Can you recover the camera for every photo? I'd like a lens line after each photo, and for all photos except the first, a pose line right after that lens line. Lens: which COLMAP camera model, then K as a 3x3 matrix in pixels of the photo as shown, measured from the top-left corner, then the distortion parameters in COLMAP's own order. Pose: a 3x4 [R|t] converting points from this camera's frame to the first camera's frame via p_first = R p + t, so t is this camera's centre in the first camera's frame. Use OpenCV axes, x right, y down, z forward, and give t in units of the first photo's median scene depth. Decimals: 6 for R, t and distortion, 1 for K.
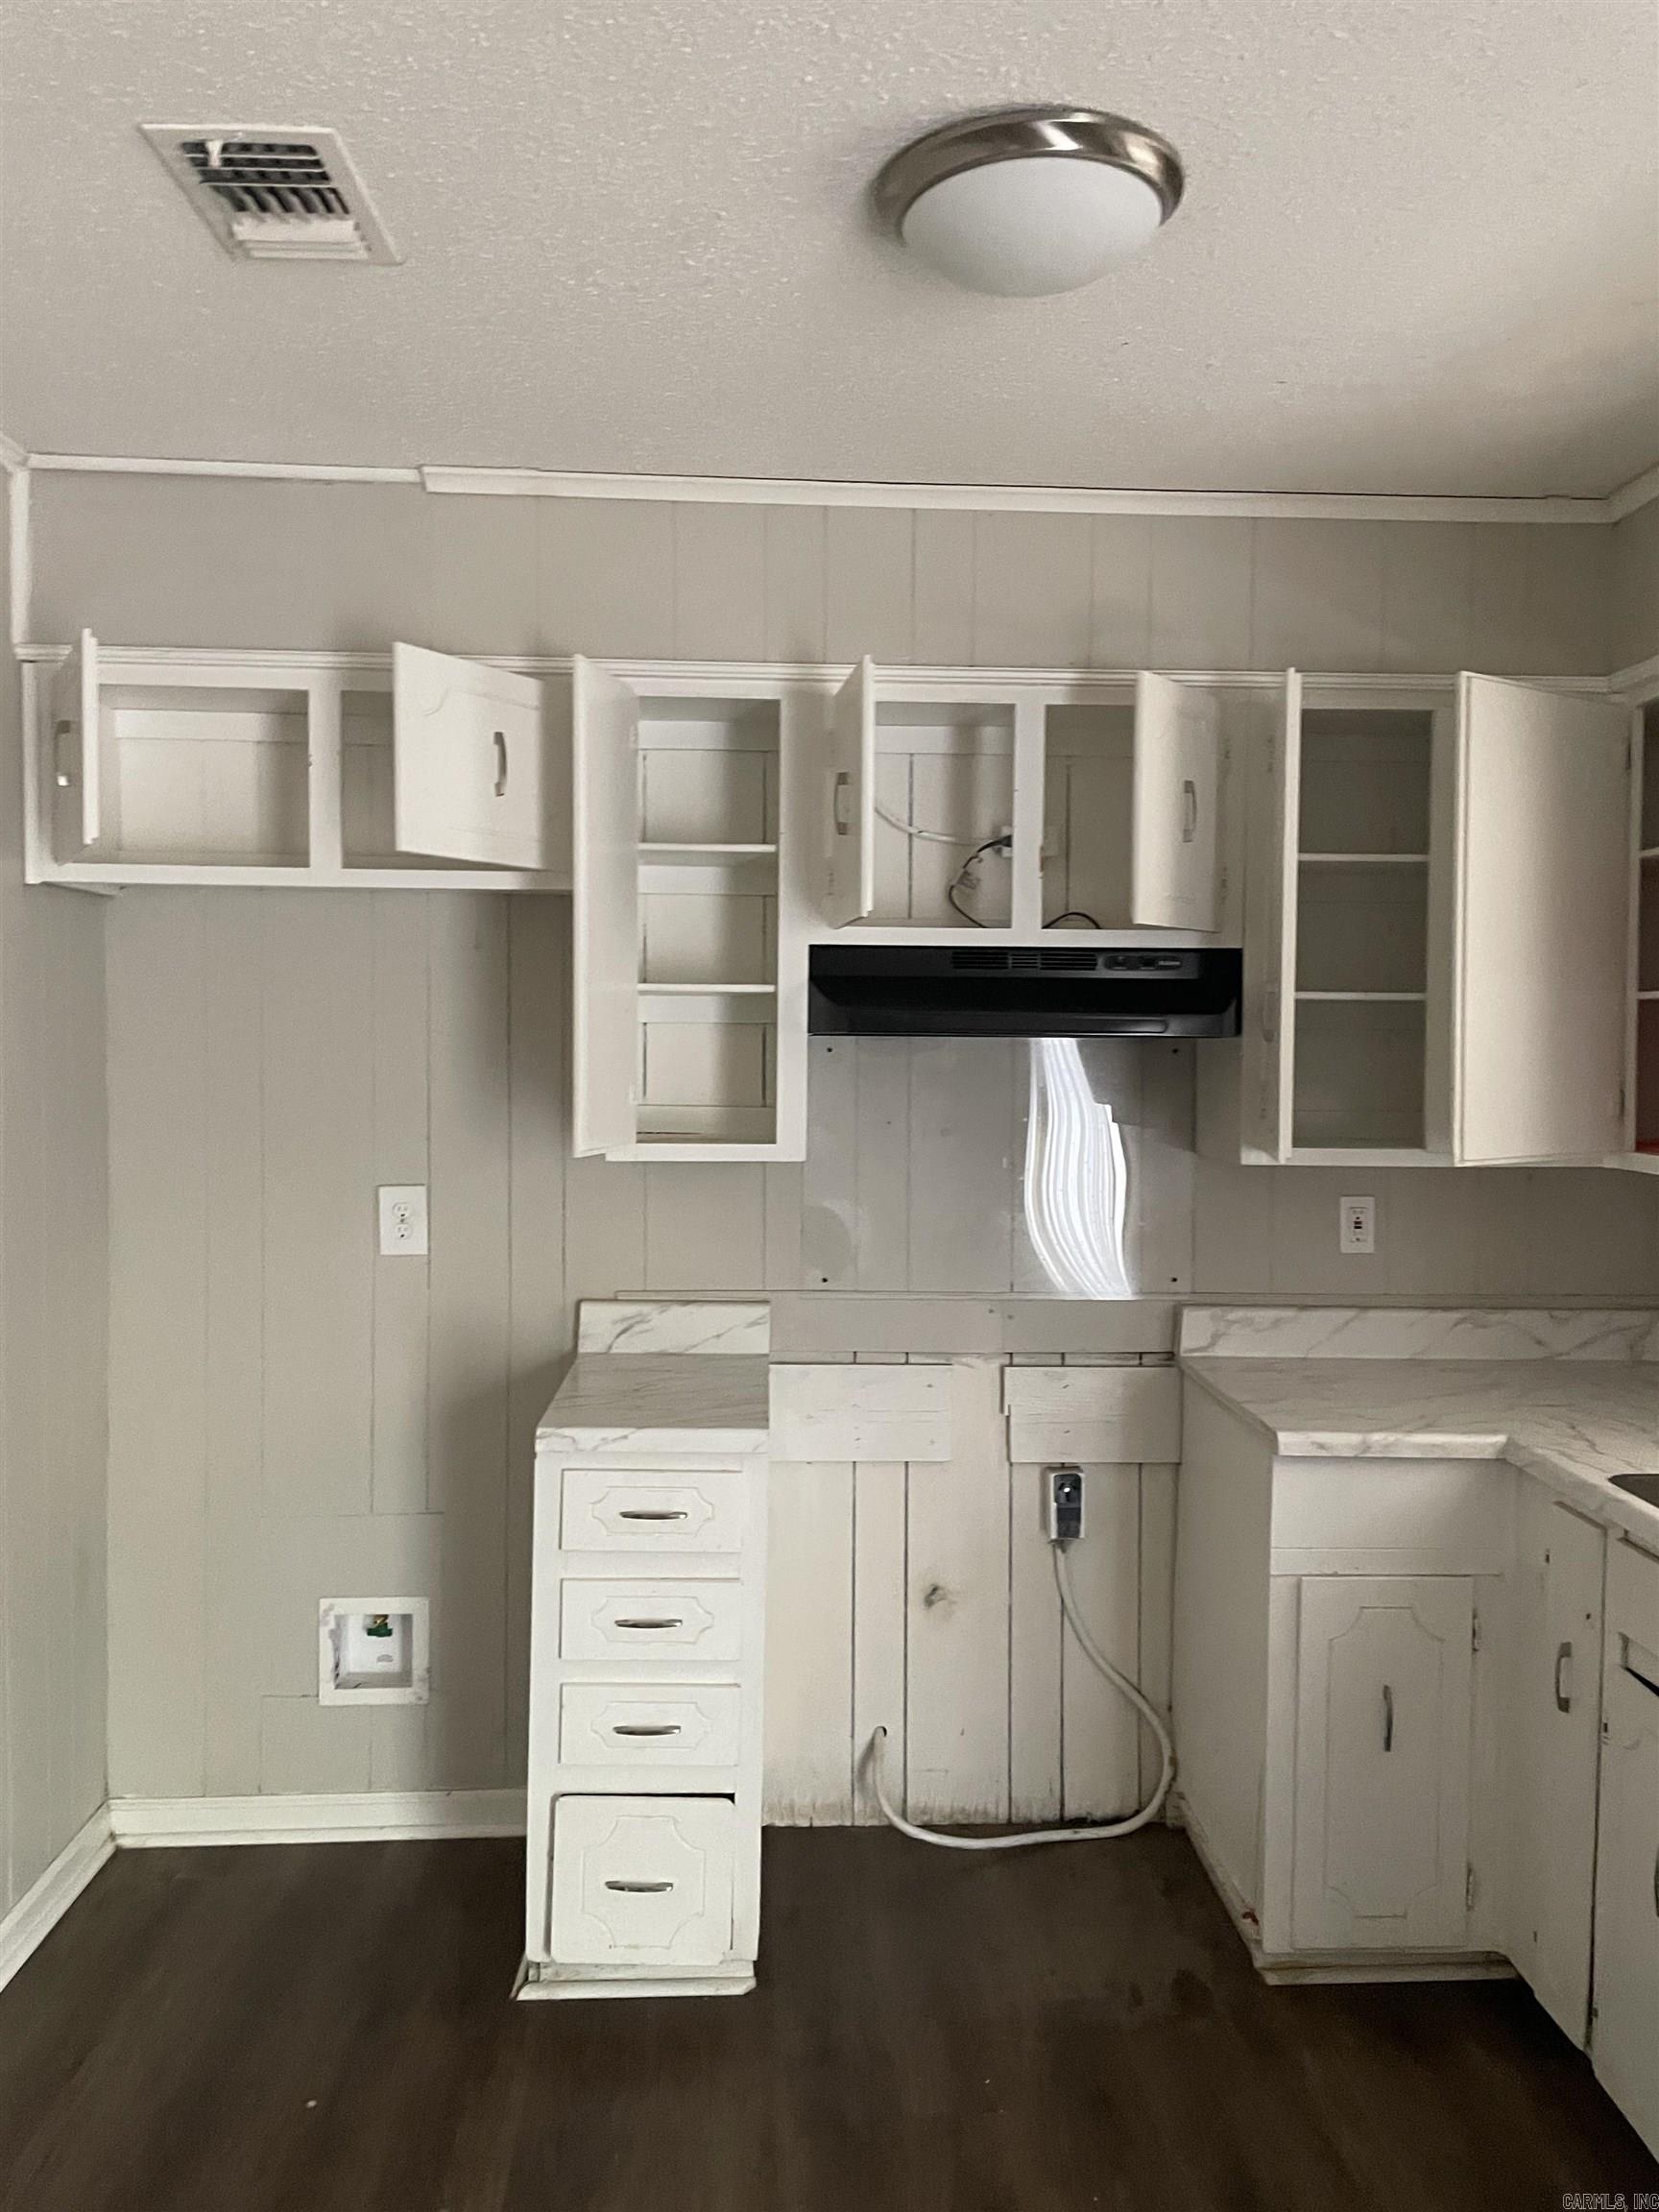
lens RADIAL K [[1674.3, 0, 843.4], [0, 1674.3, 1094.2], [0, 0, 1]] dist [0.101141, -0.132721]
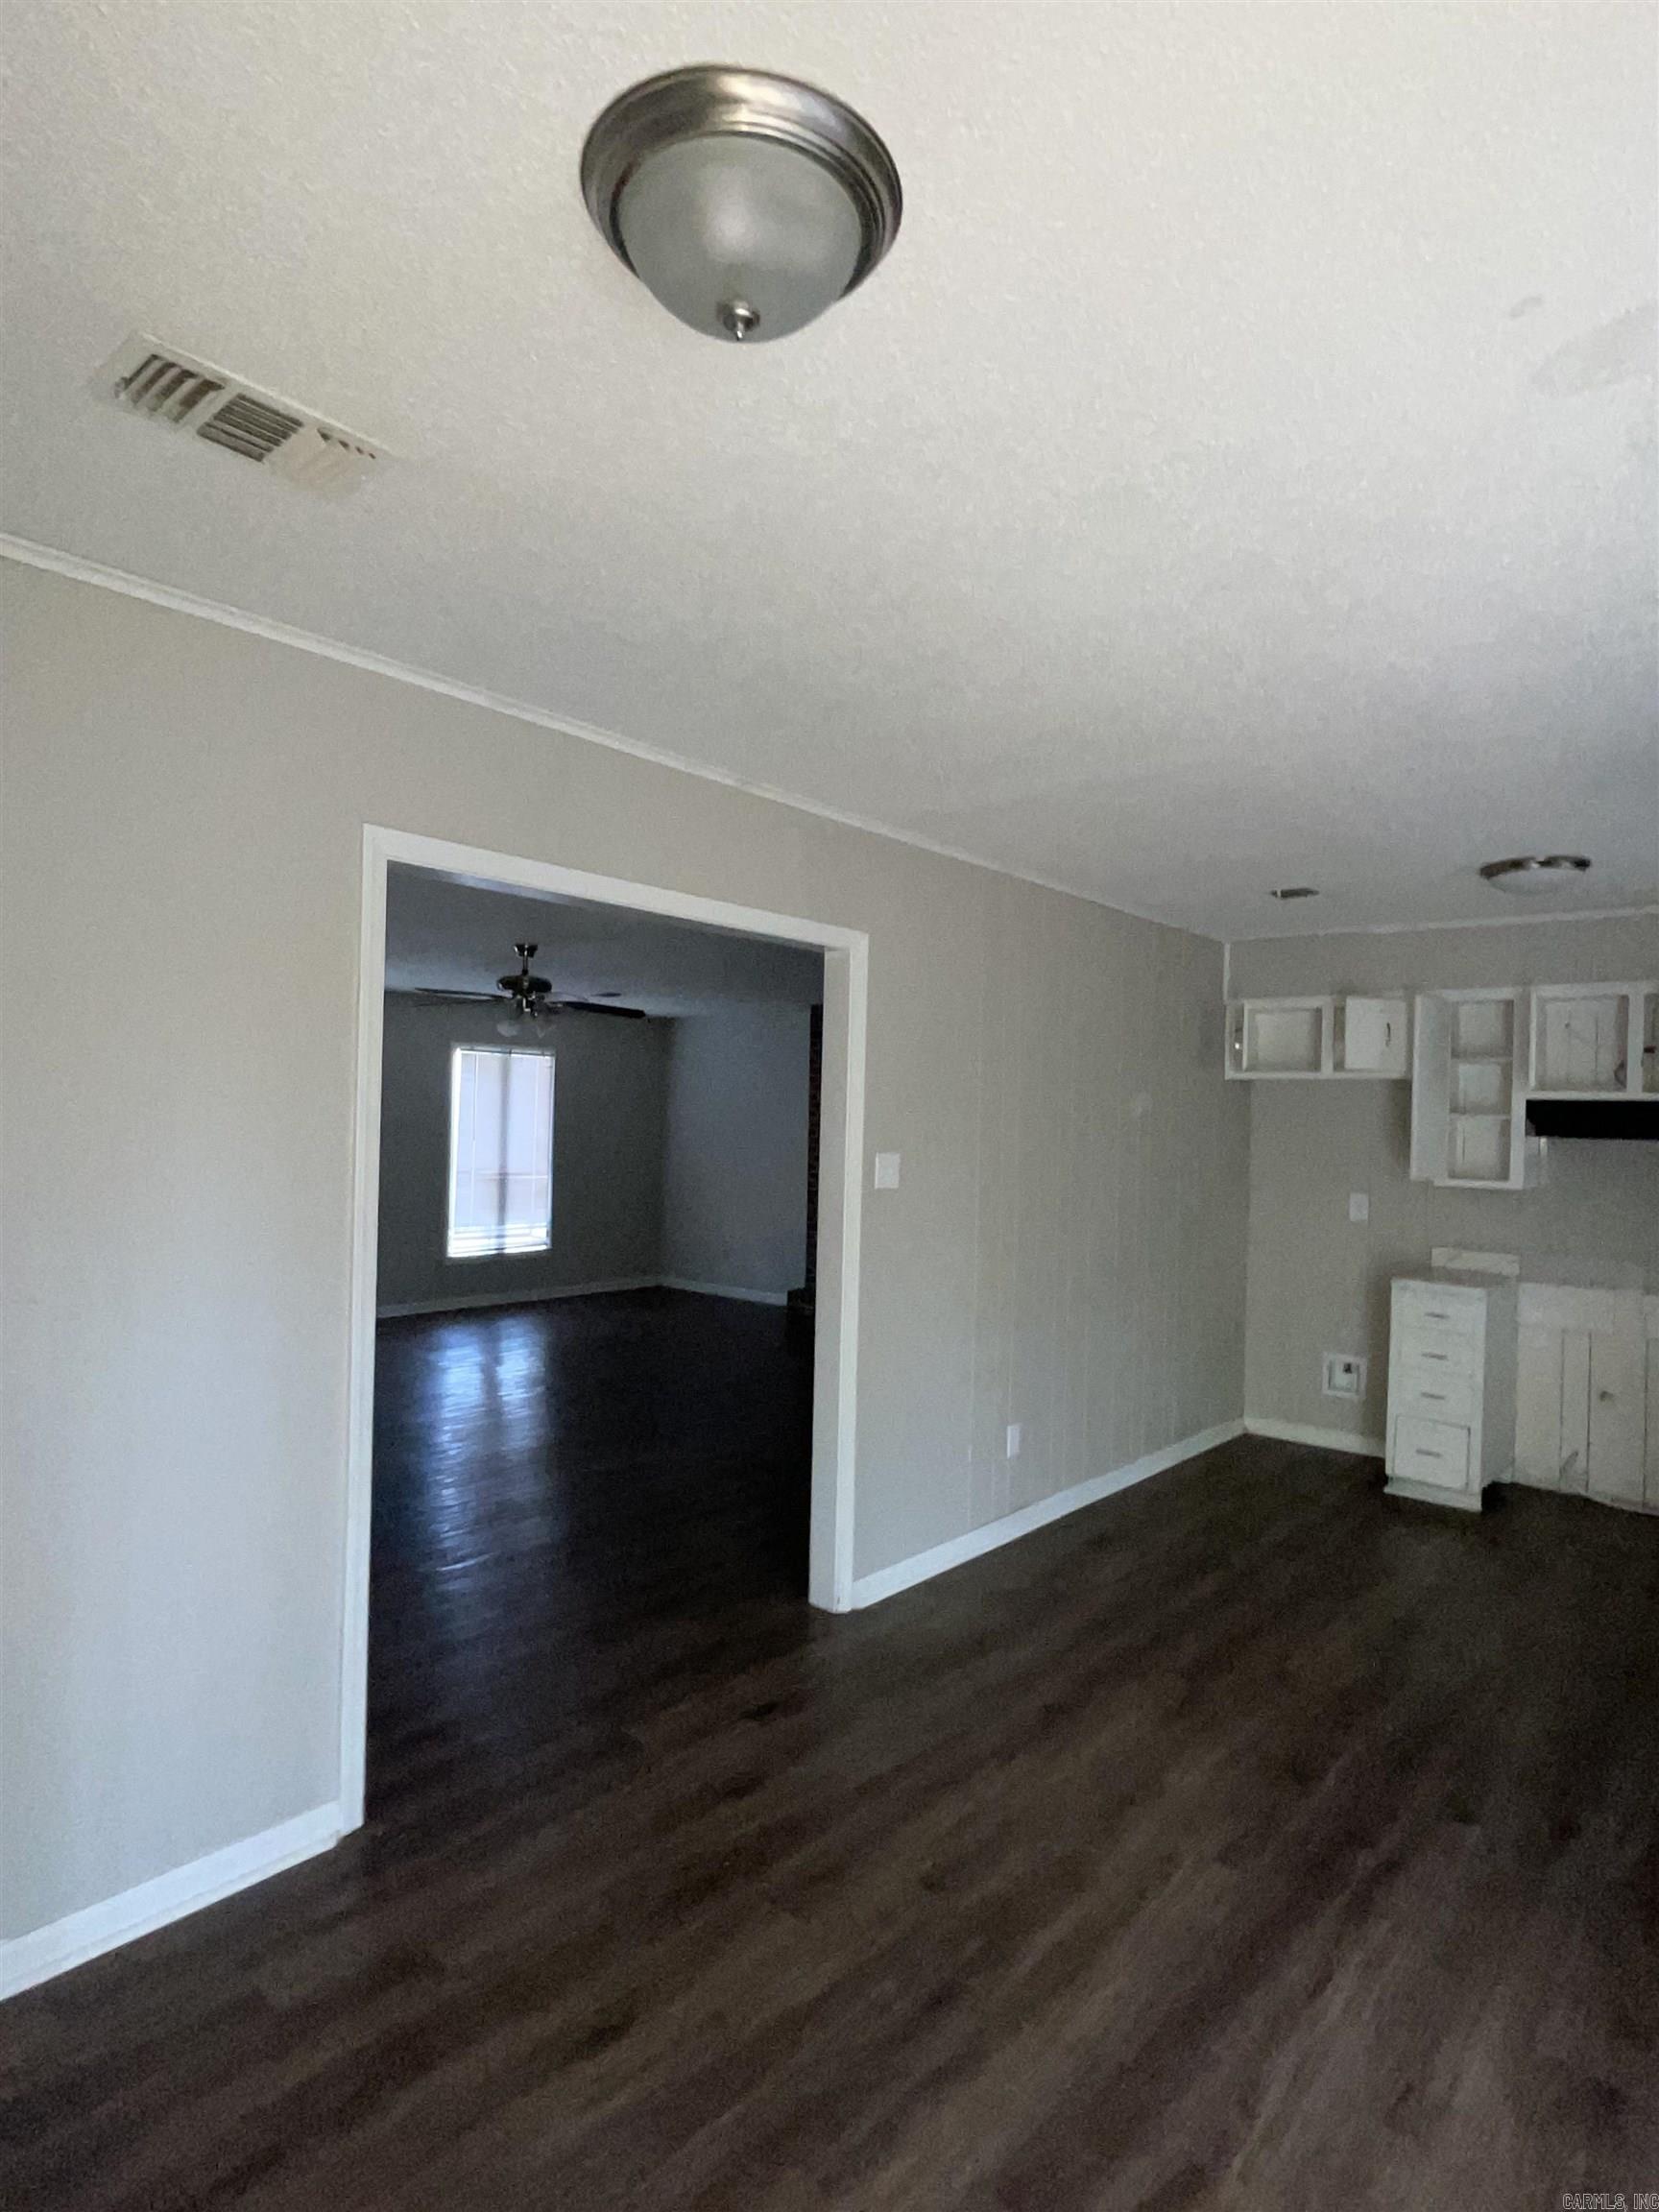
lens RADIAL K [[1170.4, 0, 829.7], [0, 1170.4, 1104.0], [0, 0, 1]] dist [-0.028814, -0.000082]
pose [[0.716324, 0.004618, -0.697752, 0.414962], [-0.042778, 0.998388, -0.037309, 0.022242], [0.696455, 0.056574, 0.715367, -0.868407]]
